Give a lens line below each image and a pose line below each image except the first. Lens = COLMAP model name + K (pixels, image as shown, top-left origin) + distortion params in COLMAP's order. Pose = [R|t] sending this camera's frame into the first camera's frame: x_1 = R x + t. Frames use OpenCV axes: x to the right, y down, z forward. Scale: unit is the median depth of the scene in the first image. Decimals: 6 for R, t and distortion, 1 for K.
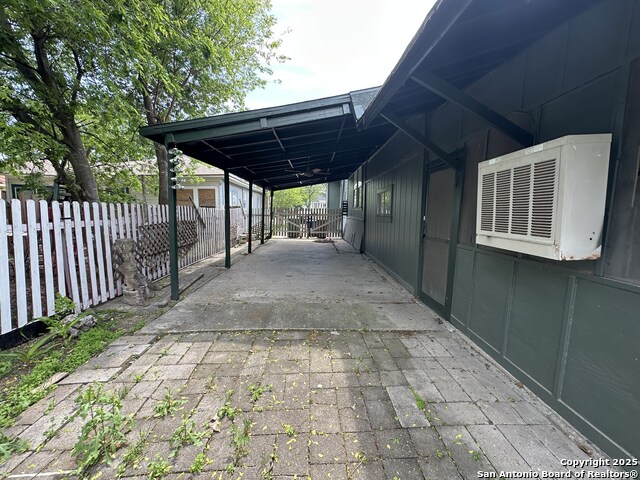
lens RADIAL K [[255.1, 0, 320.0], [0, 255.1, 241.2], [0, 0, 1]] dist [-0.005199, 0.000680]
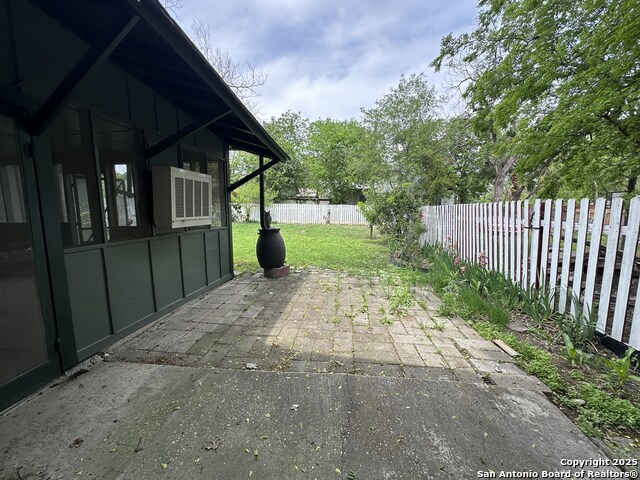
lens RADIAL K [[255.1, 0, 320.0], [0, 255.1, 241.2], [0, 0, 1]] dist [-0.005199, 0.000680]
pose [[-0.989711, -0.035671, 0.138560, -0.315429], [-0.001273, 0.970581, 0.240772, -0.243707], [-0.143072, 0.238118, -0.960640, 2.174594]]
